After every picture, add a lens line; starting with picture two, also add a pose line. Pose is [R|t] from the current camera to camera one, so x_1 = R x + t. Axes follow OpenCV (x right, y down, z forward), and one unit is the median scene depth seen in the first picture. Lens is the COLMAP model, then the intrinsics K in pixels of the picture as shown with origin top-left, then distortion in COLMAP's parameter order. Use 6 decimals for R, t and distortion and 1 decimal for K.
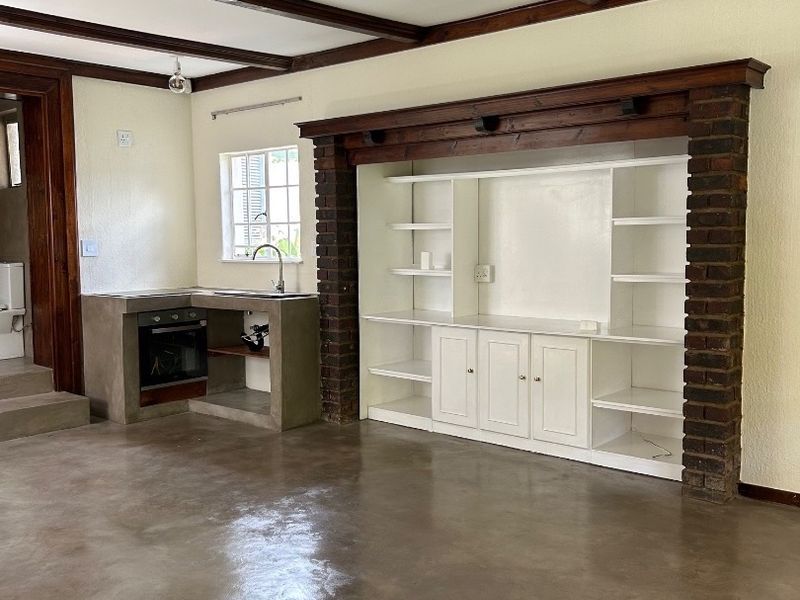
lens RADIAL K [[801.0, 0, 397.7], [0, 801.0, 300.7], [0, 0, 1]] dist [0.025370, 0.000000]
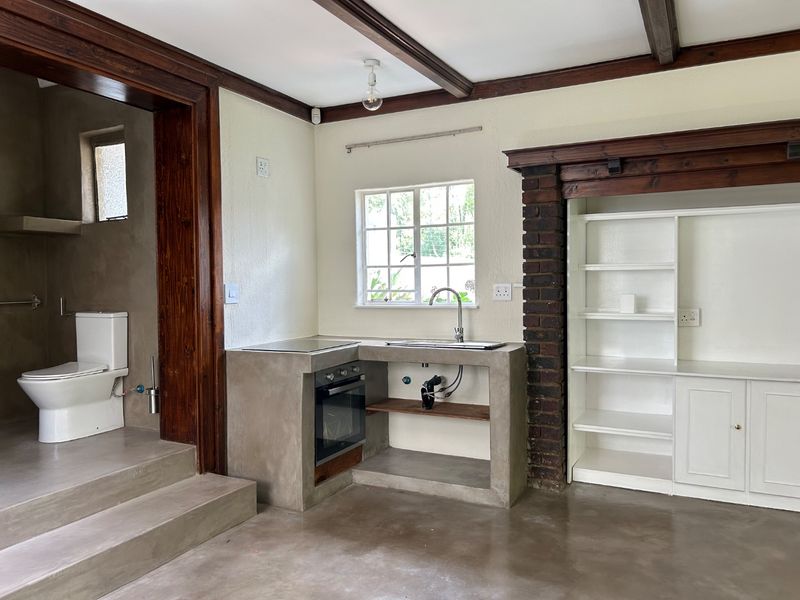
lens RADIAL K [[599.7, 0, 394.9], [0, 599.7, 300.9], [0, 0, 1]] dist [0.043968, -0.046332]
pose [[0.971085, -0.009282, 0.238553, -0.403197], [0.022524, 0.998349, -0.052843, -0.023337], [-0.237669, 0.056688, 0.969691, 0.391021]]
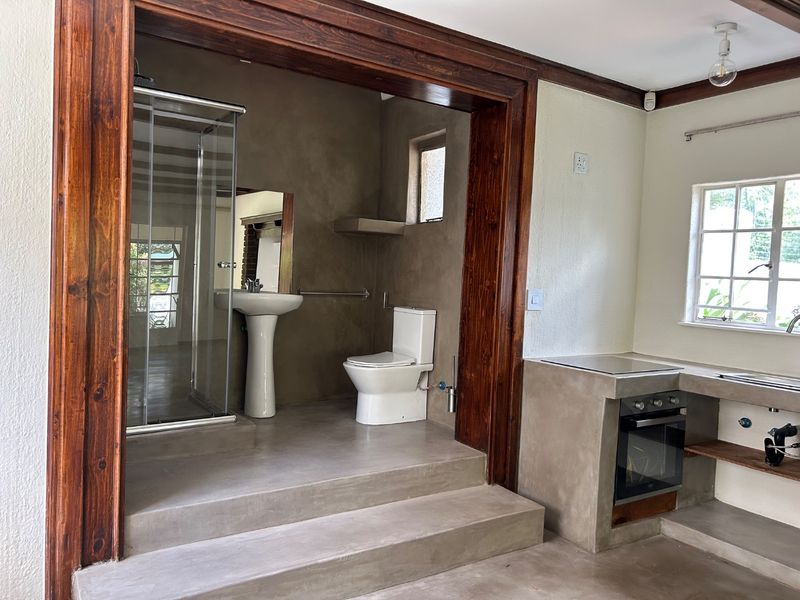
lens RADIAL K [[599.7, 0, 397.8], [0, 599.7, 300.9], [0, 0, 1]] dist [0.043968, -0.046332]
pose [[0.959190, 0.062456, -0.275777, -0.383480], [-0.075115, 0.996540, -0.035571, -0.036950], [0.272601, 0.054835, 0.960563, 0.441134]]
